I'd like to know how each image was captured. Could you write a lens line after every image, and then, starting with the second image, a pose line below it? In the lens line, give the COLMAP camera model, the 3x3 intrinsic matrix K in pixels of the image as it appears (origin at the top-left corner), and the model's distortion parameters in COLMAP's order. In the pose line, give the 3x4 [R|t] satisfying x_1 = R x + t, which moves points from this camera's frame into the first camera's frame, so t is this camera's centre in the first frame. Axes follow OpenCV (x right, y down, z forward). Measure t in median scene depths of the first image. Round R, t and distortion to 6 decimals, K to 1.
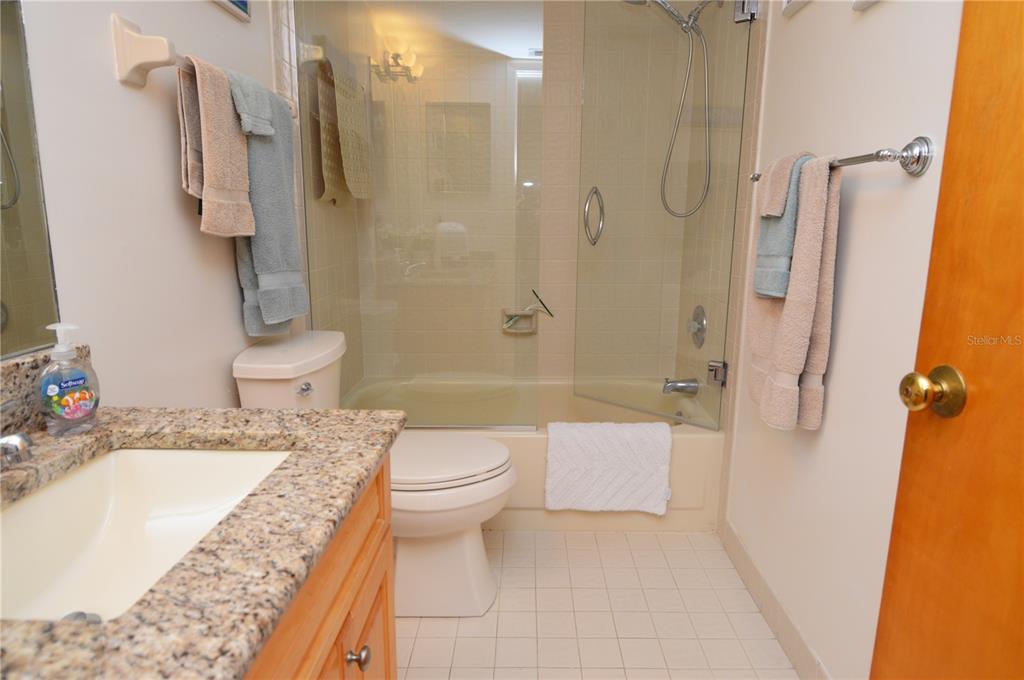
lens RADIAL K [[570.7, 0, 531.1], [0, 570.7, 335.5], [0, 0, 1]] dist [0.021044, -0.033058]
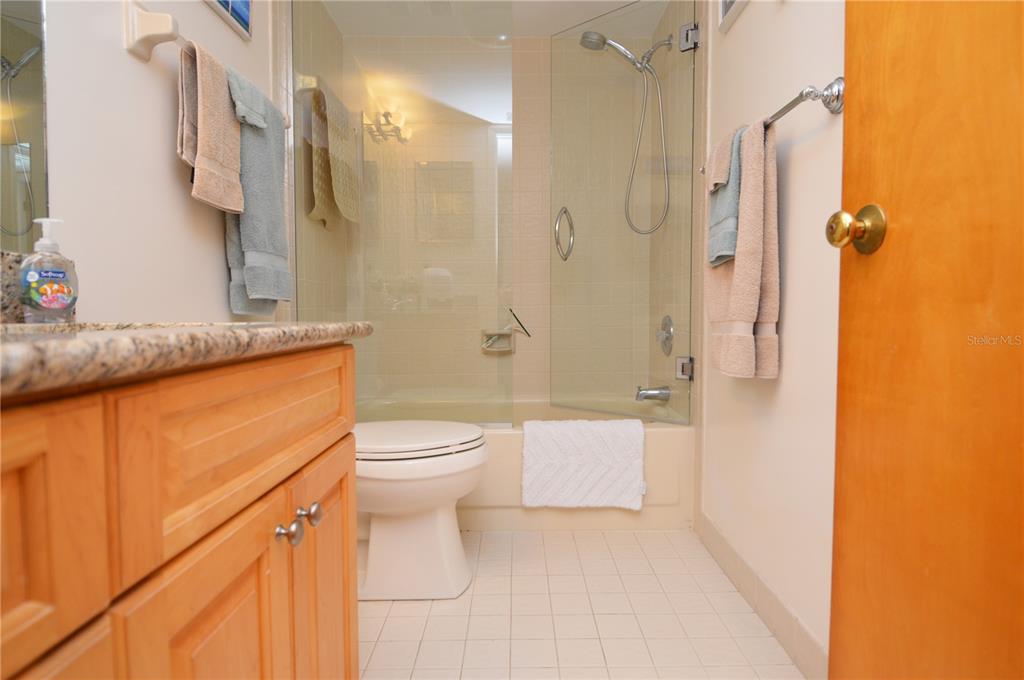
lens RADIAL K [[543.2, 0, 521.8], [0, 543.2, 338.5], [0, 0, 1]] dist [0.015524, -0.028226]
pose [[0.999875, -0.015199, 0.004463, 0.028995], [0.015672, 0.990156, -0.139090, 0.172534], [-0.002305, 0.139143, 0.990270, 0.010967]]
